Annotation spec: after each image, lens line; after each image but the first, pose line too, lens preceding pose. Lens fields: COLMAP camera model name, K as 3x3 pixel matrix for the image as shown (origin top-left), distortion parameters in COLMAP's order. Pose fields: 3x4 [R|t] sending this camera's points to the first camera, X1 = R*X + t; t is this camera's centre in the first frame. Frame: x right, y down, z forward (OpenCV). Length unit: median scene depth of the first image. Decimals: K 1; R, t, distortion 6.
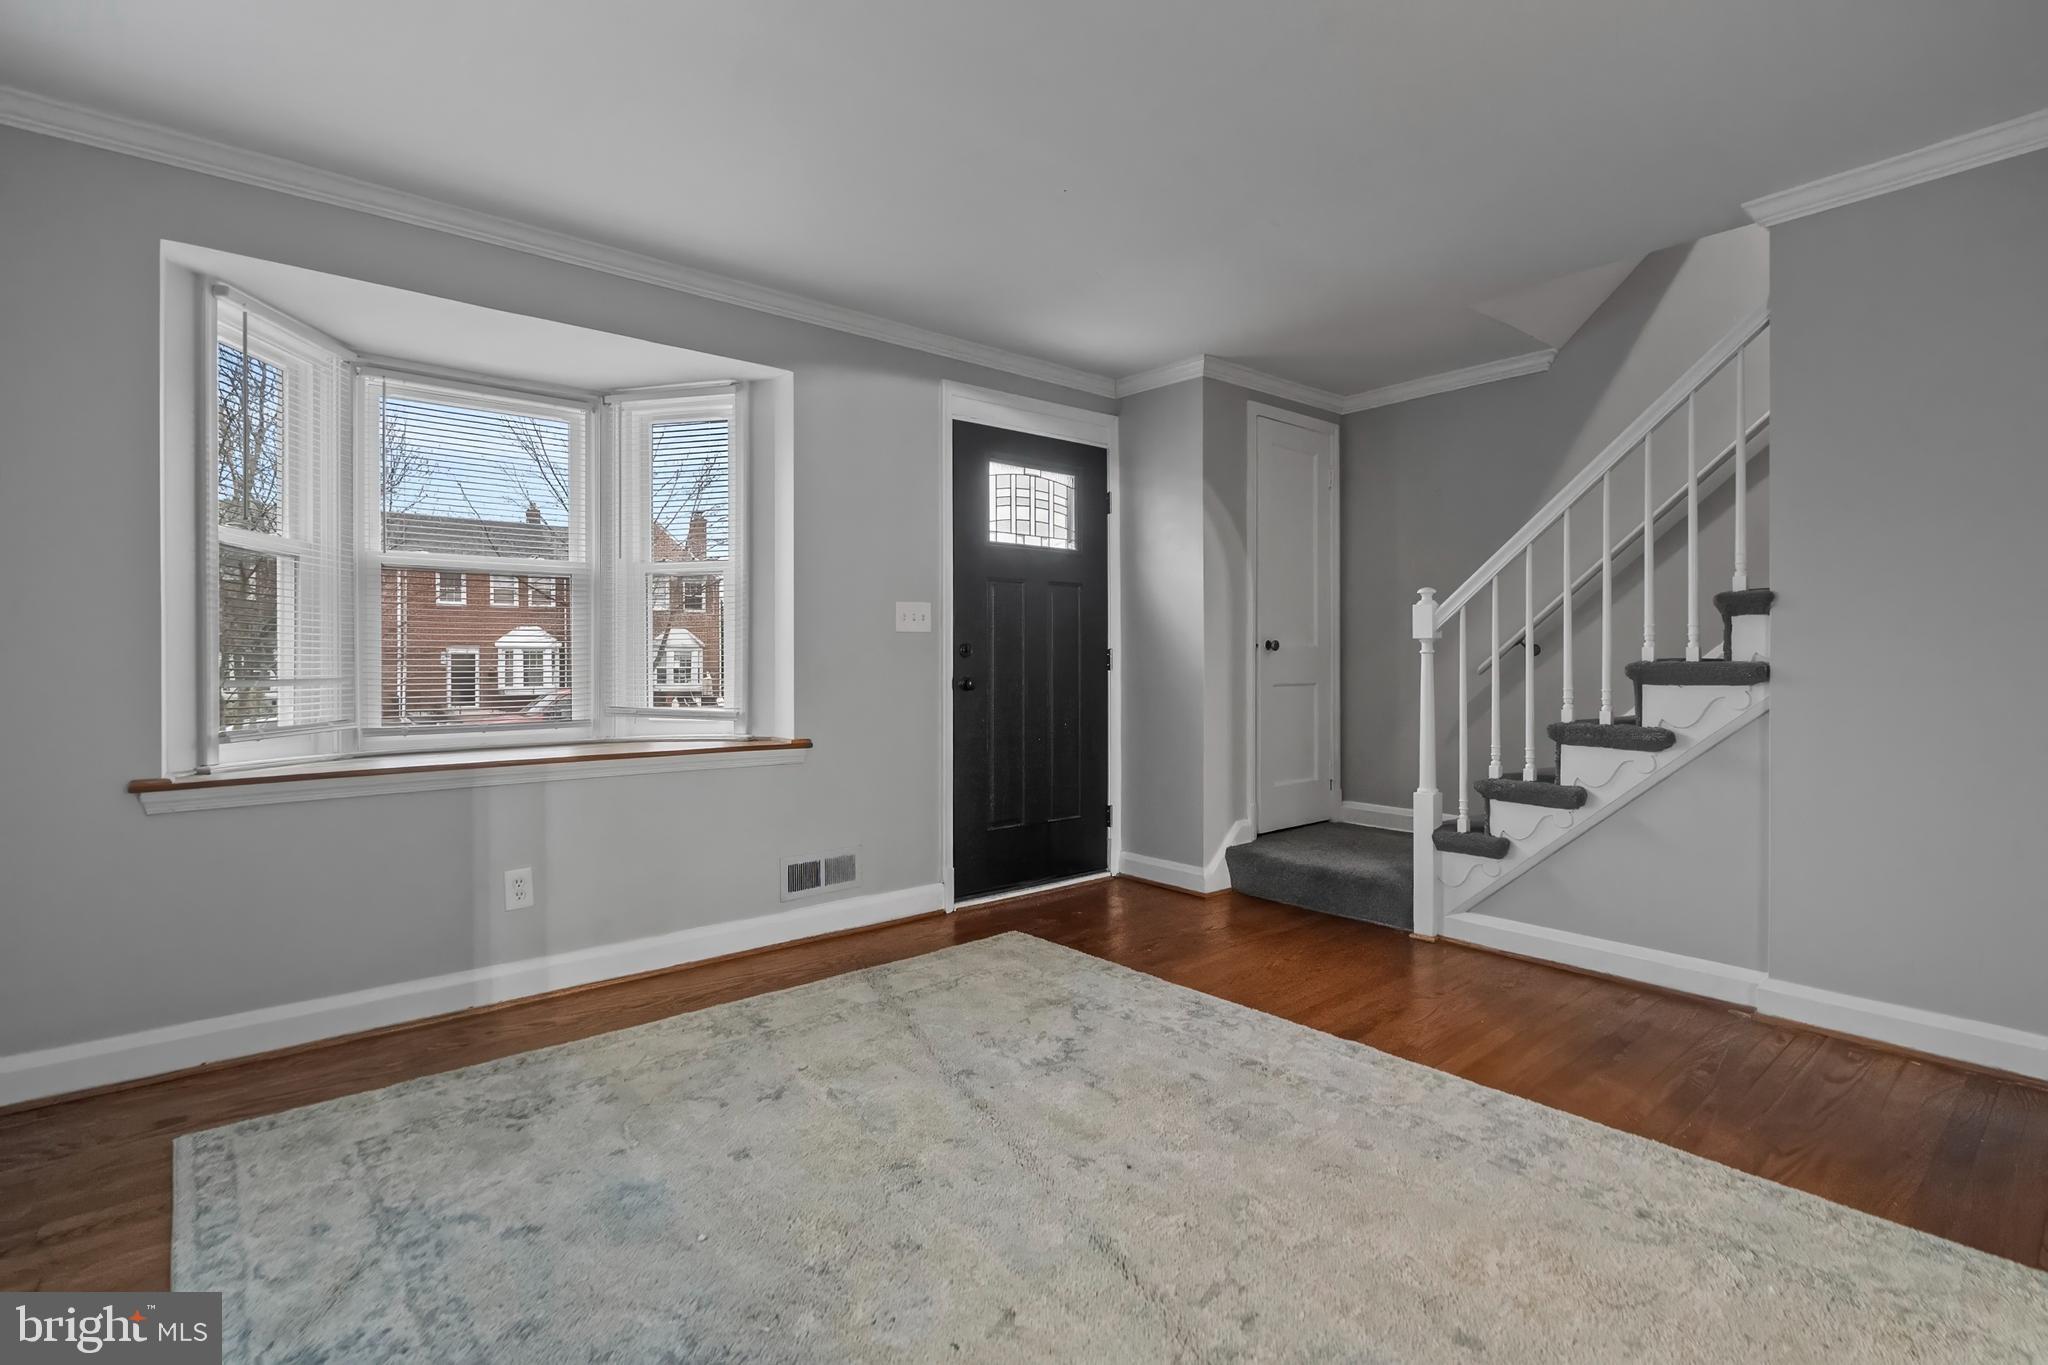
lens RADIAL K [[946.0, 0, 1026.9], [0, 946.0, 657.7], [0, 0, 1]] dist [-0.000378, 0.000063]
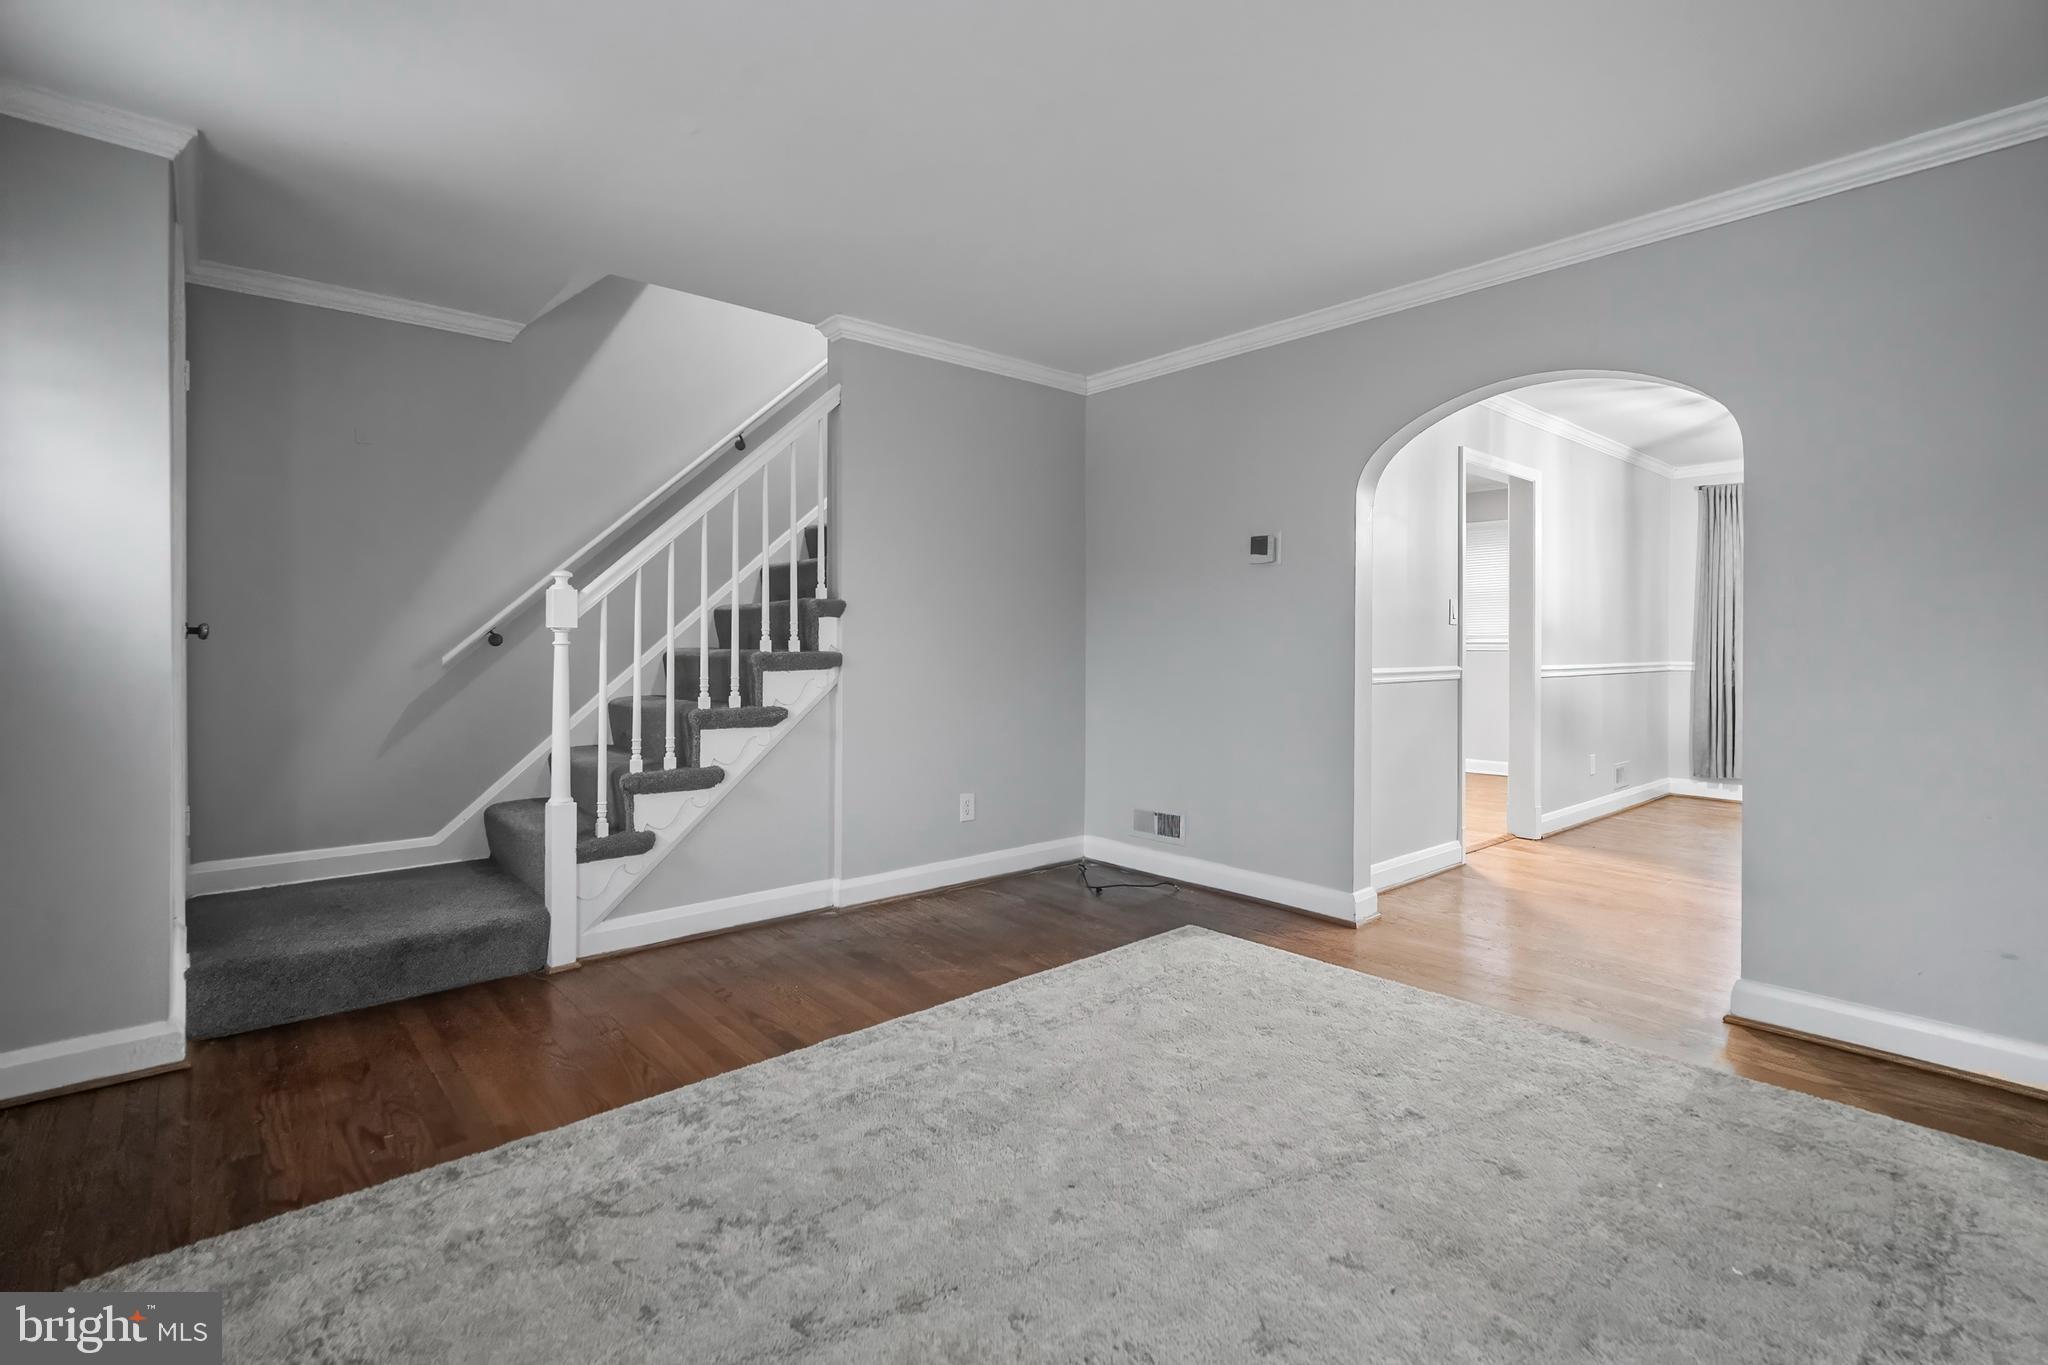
lens RADIAL K [[945.1, 0, 1026.7], [0, 945.1, 638.9], [0, 0, 1]] dist [-0.004490, -0.000502]
pose [[-0.021784, 0.003383, 0.999757, -0.584600], [-0.002925, 0.999990, -0.003448, -0.010524], [-0.999758, -0.002999, -0.021774, 0.732933]]
